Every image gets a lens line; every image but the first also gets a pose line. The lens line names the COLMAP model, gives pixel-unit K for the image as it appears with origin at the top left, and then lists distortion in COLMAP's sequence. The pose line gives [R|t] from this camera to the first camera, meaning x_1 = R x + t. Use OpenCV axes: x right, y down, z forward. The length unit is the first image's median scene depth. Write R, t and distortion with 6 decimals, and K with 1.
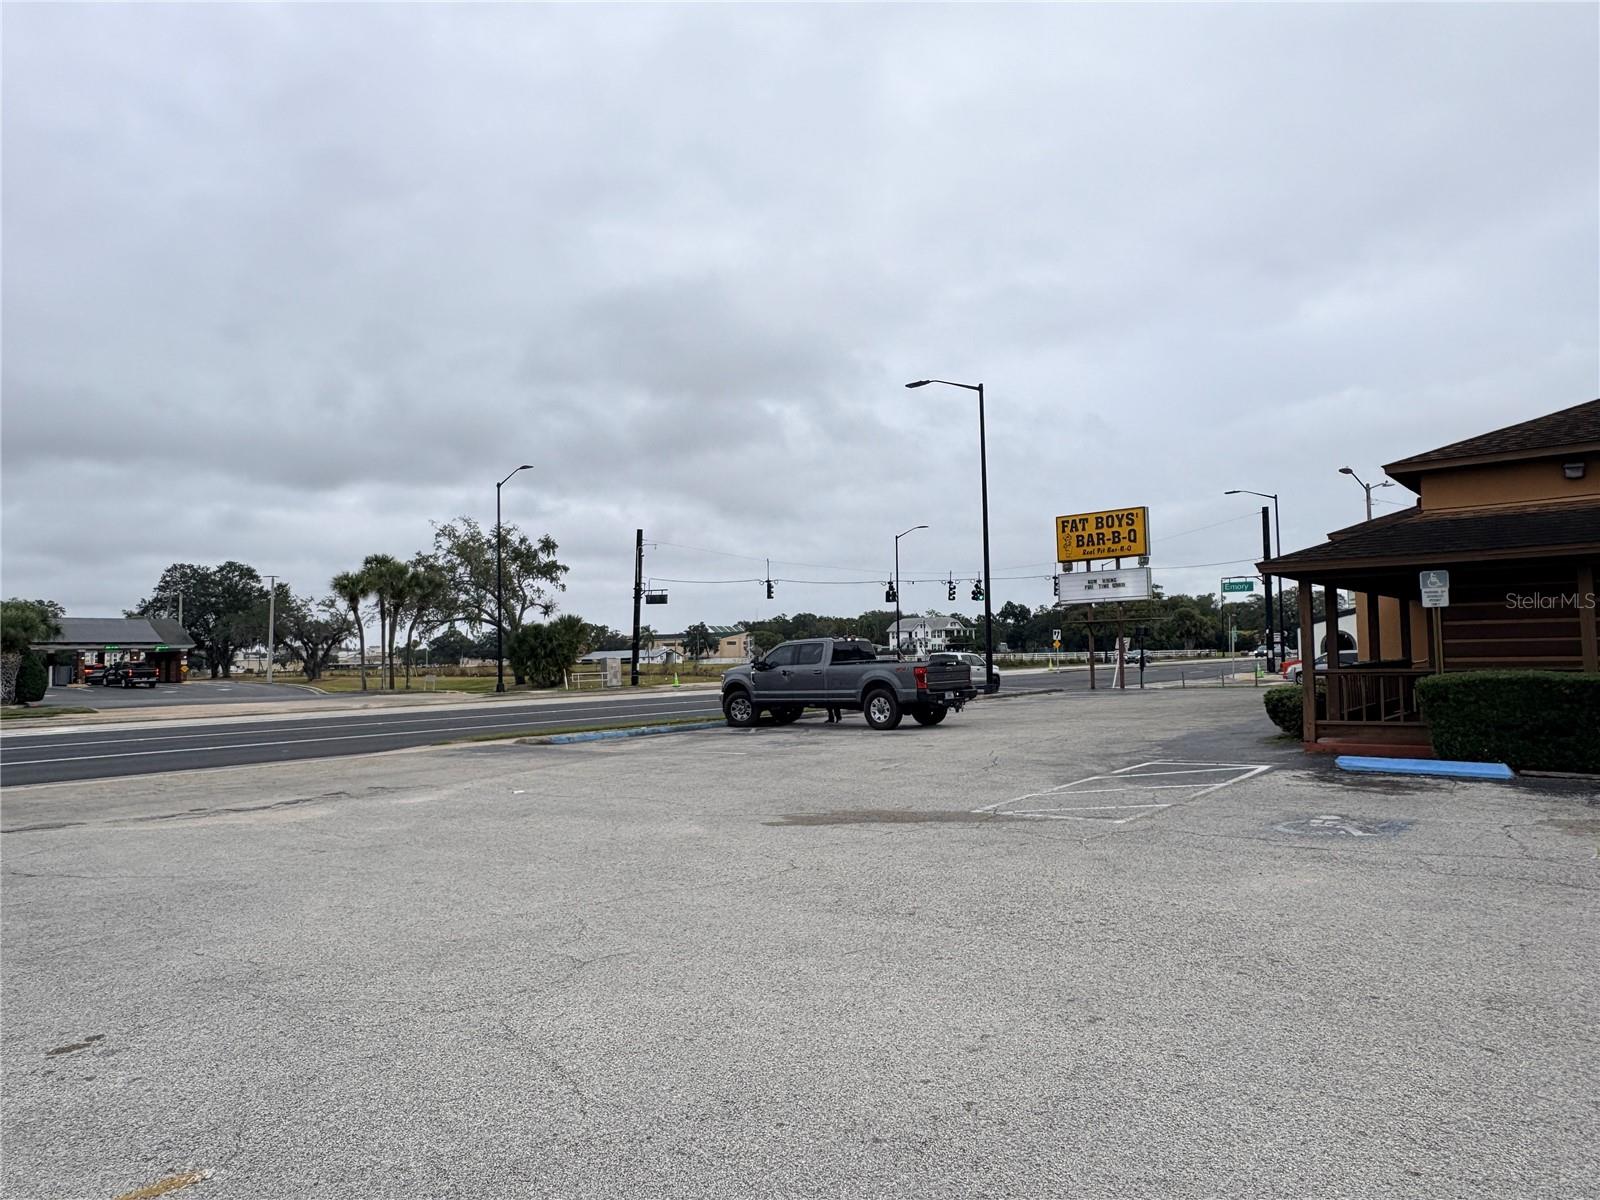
lens RADIAL K [[1025.8, 0, 796.6], [0, 1025.8, 610.8], [0, 0, 1]] dist [-0.006928, 0.007318]
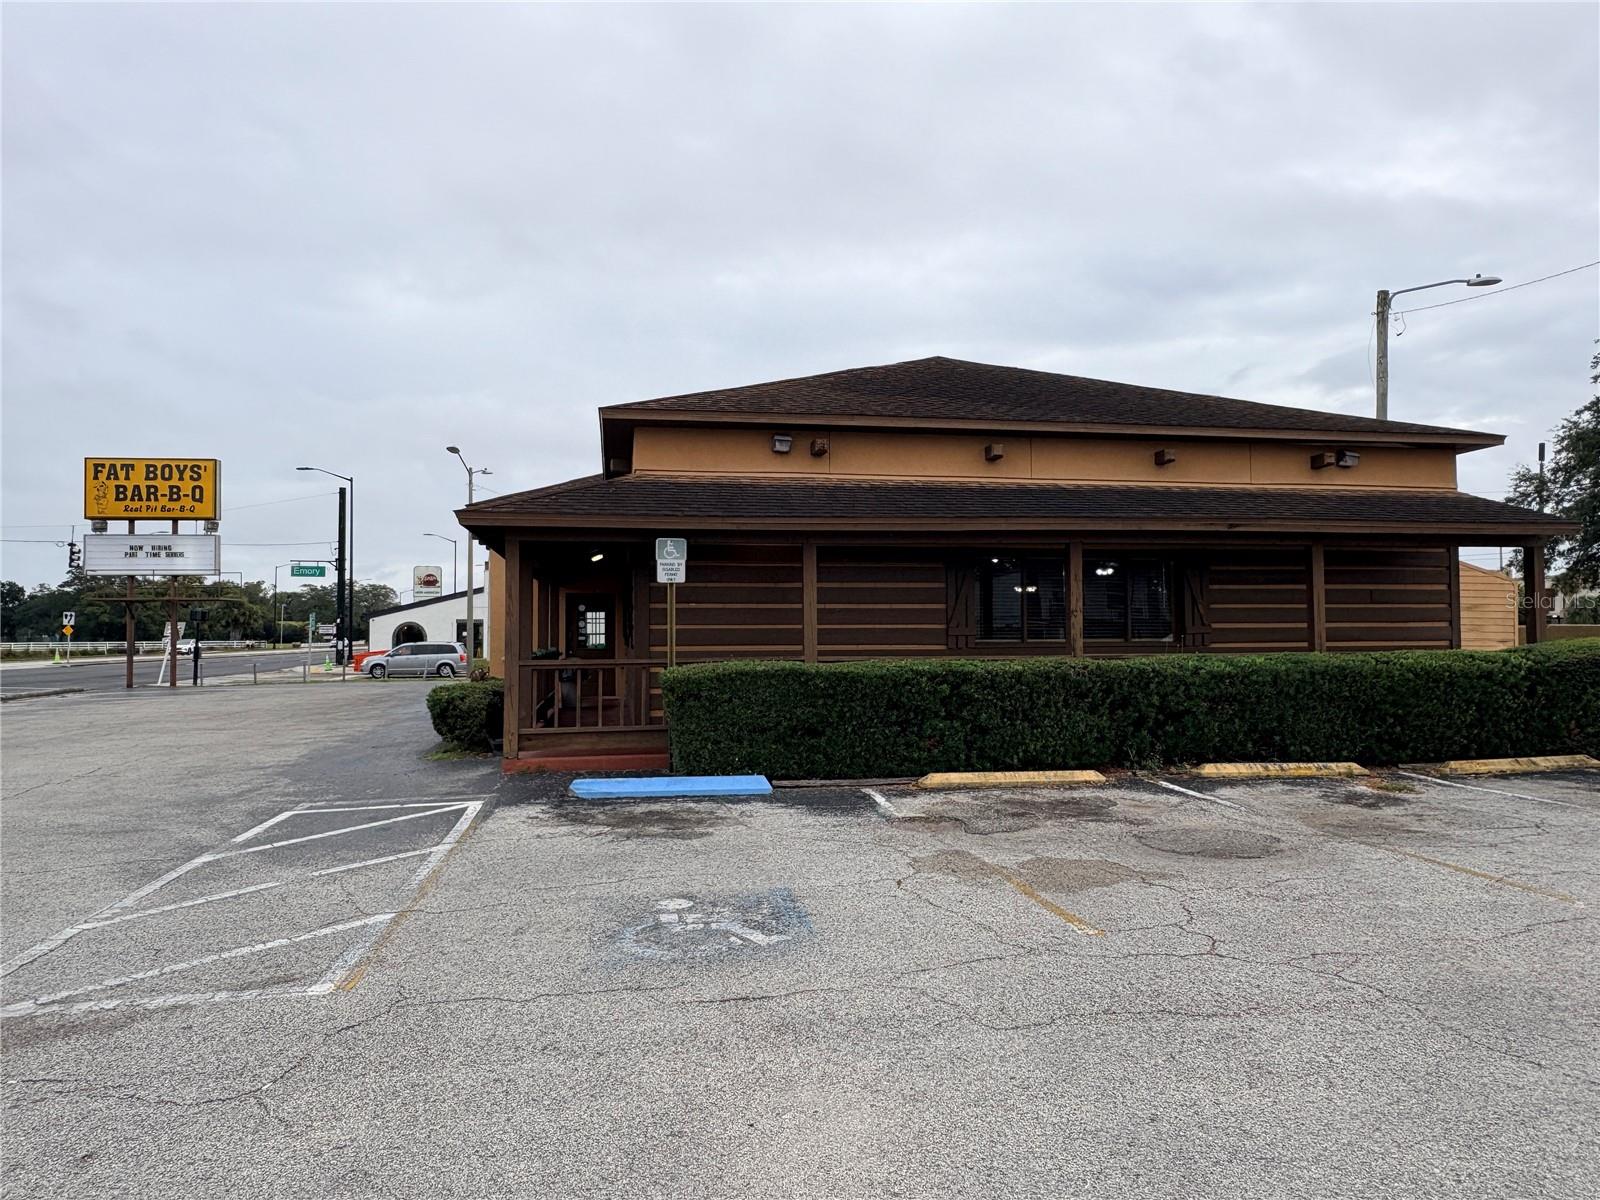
lens RADIAL K [[1025.8, 0, 796.1], [0, 1025.8, 600.4], [0, 0, 1]] dist [-0.006928, 0.007318]
pose [[0.643511, 0.041528, 0.764309, 0.021694], [-0.039586, 0.998997, -0.020950, 0.007320], [-0.764412, -0.016775, 0.644510, 0.126613]]
